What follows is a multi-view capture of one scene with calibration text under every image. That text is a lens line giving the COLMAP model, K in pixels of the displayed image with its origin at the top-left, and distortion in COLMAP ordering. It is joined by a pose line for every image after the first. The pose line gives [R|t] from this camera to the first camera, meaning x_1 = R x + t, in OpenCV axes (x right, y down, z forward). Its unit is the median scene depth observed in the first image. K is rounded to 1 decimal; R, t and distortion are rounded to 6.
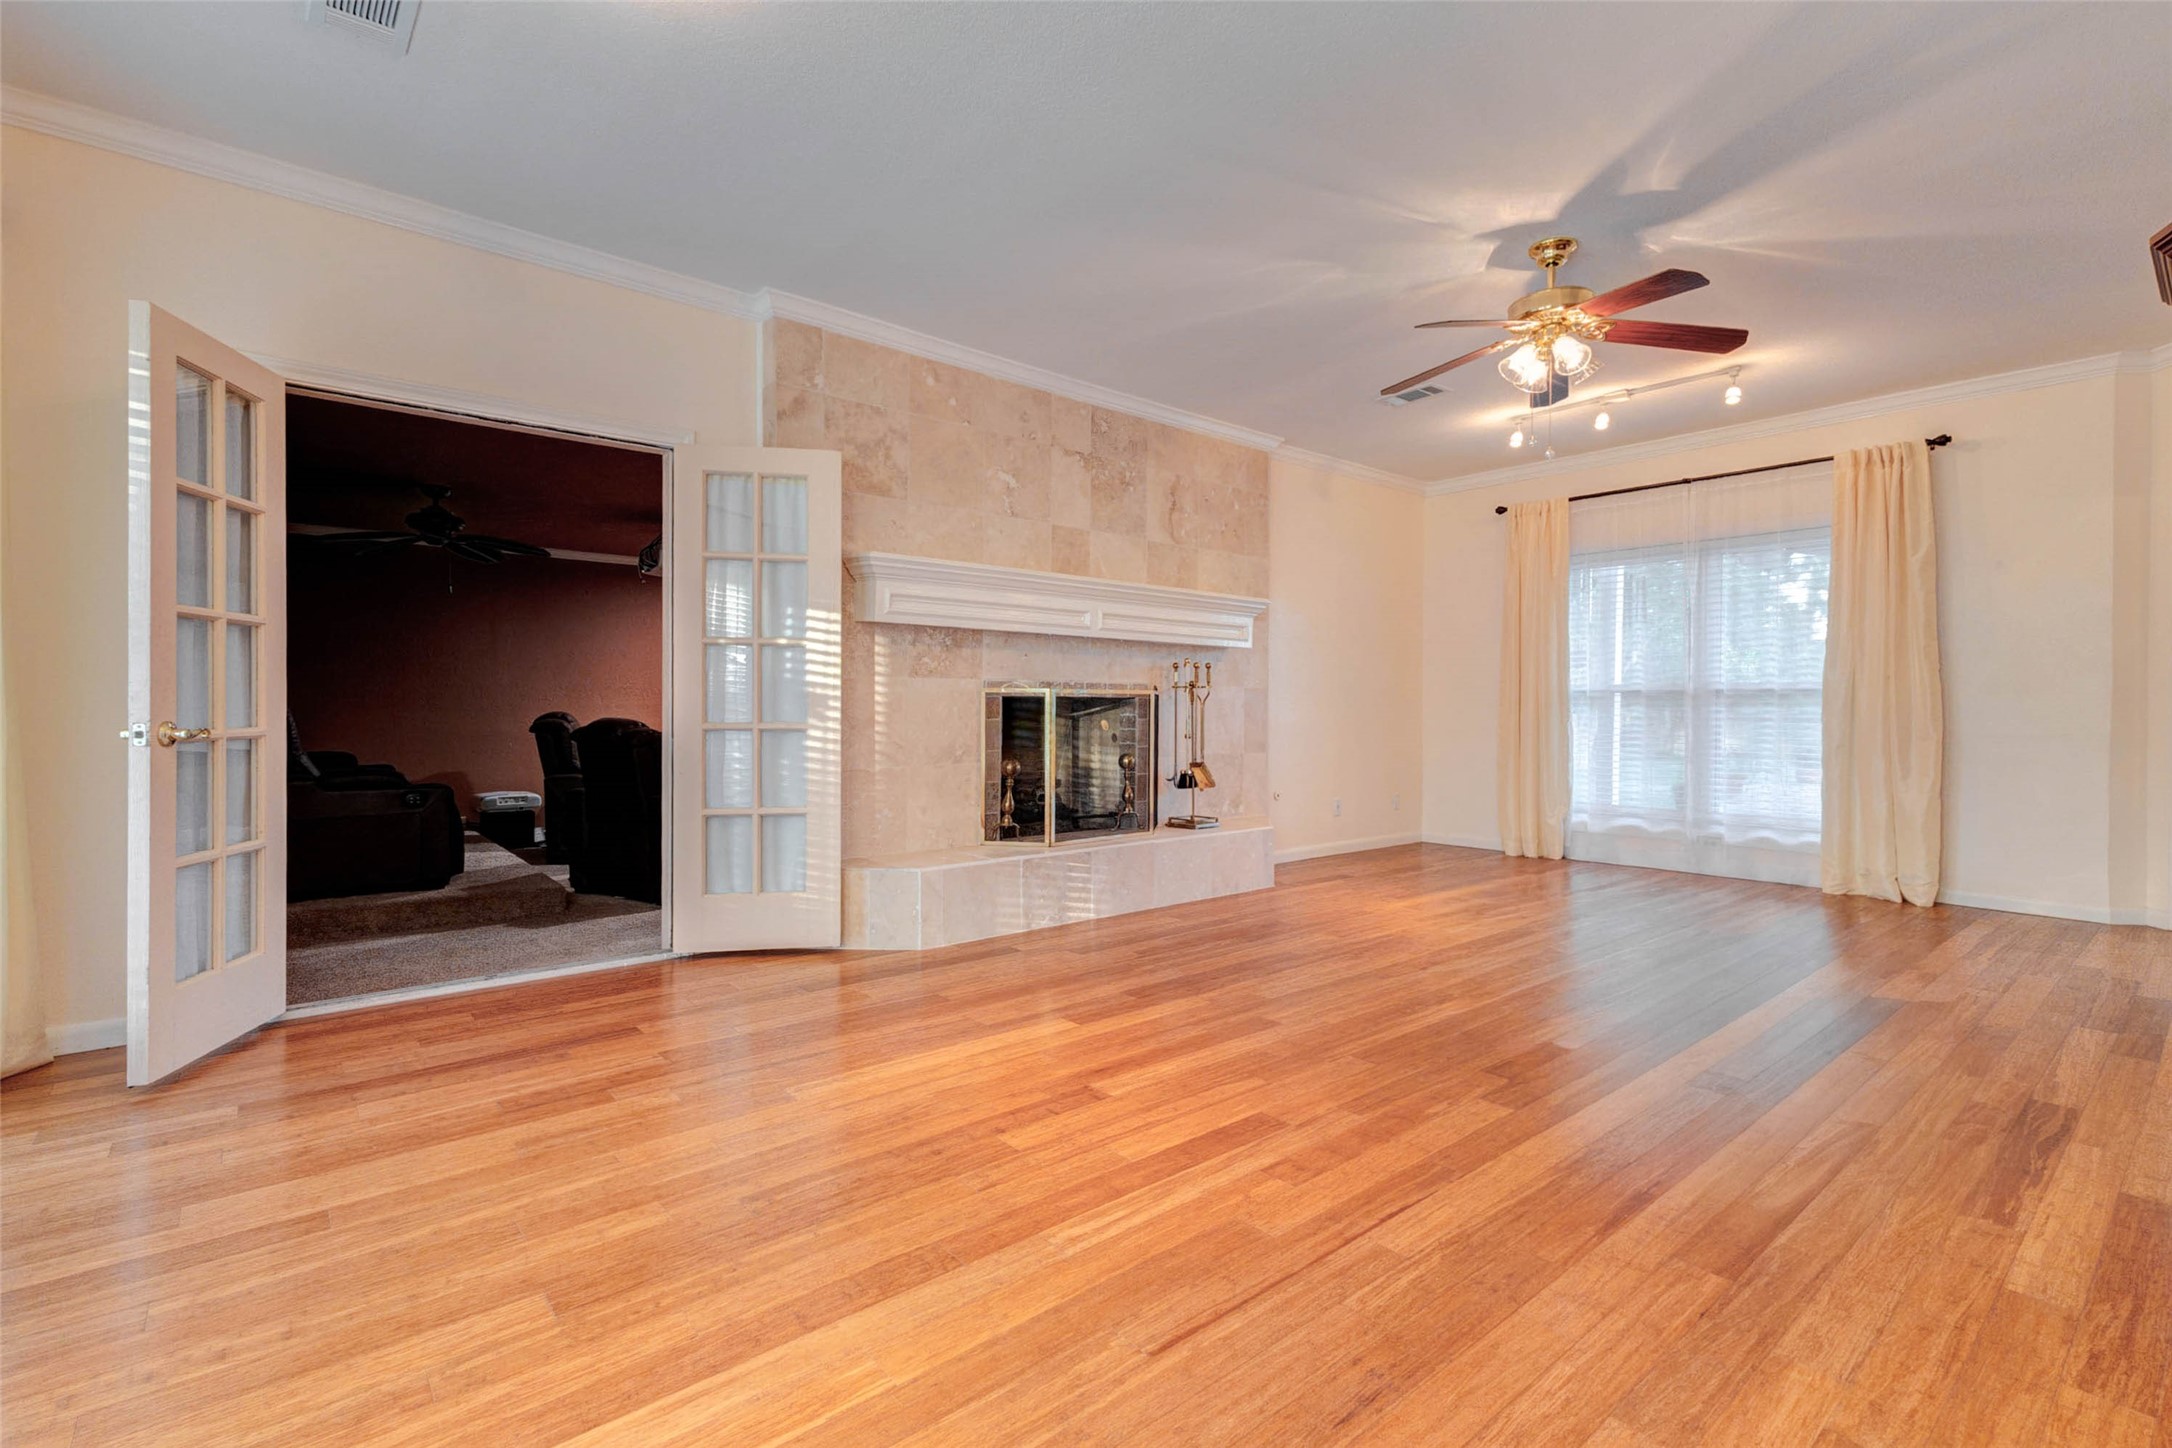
lens RADIAL K [[929.6, 0, 1081.7], [0, 929.6, 713.8], [0, 0, 1]] dist [-0.000761, 0.000082]
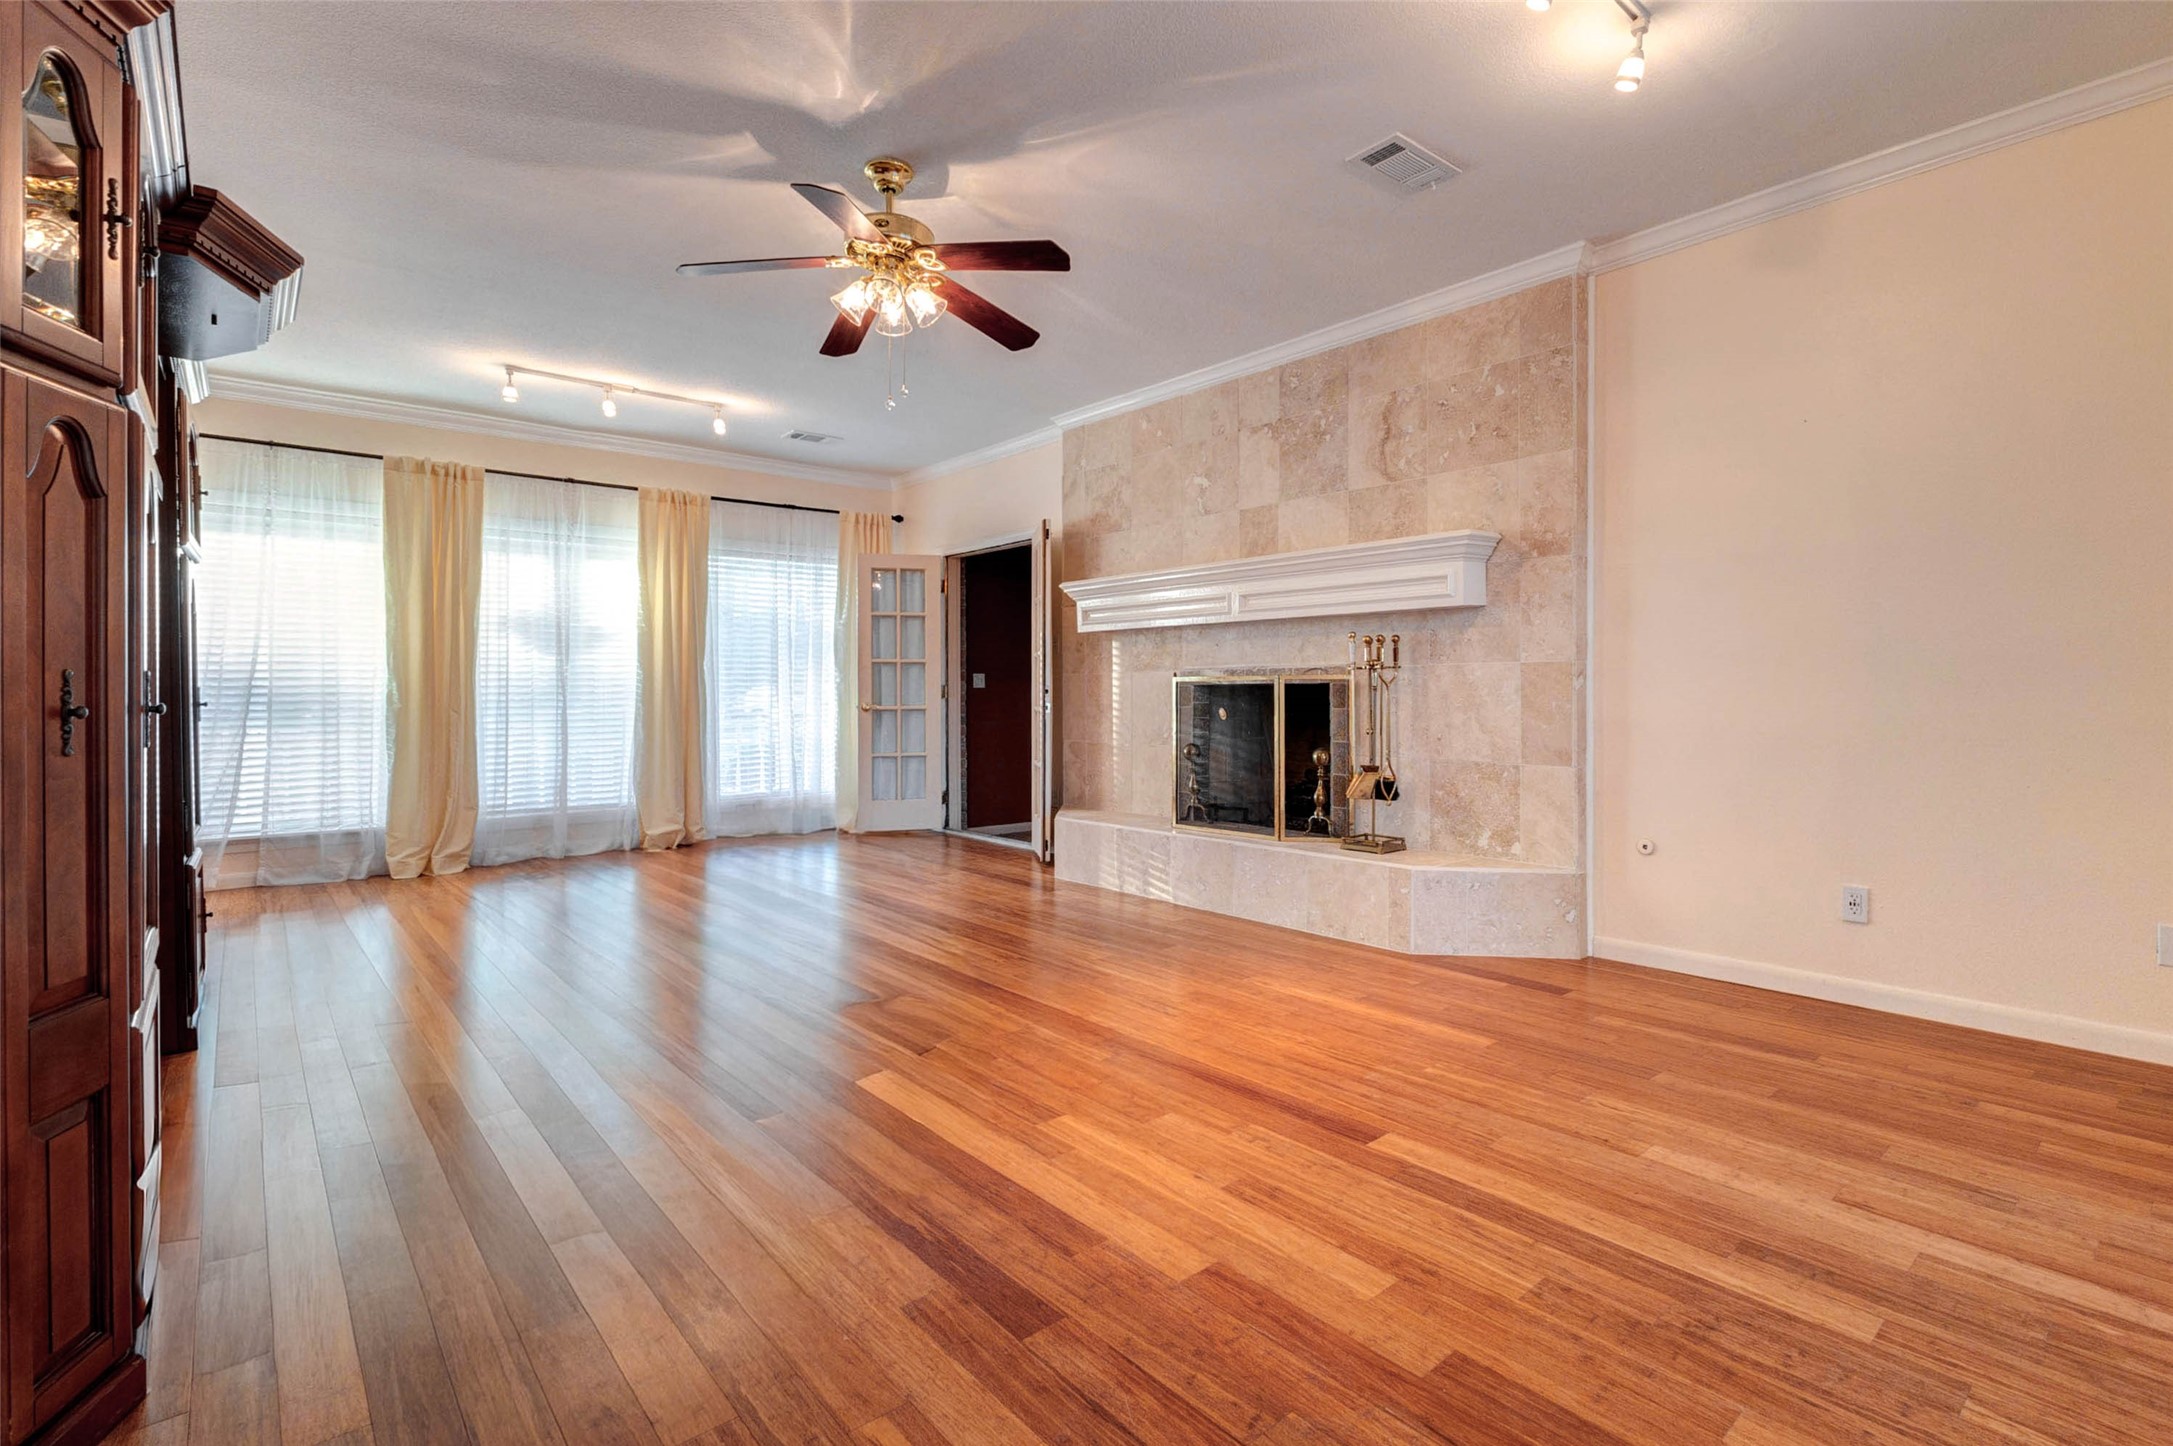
lens RADIAL K [[962.2, 0, 1094.1], [0, 962.2, 698.8], [0, 0, 1]] dist [-0.016973, -0.000763]
pose [[0.058391, 0.000272, -0.998294, 0.945438], [-0.000233, 1.000000, 0.000259, -0.003203], [0.998294, 0.000218, 0.058391, 0.758645]]
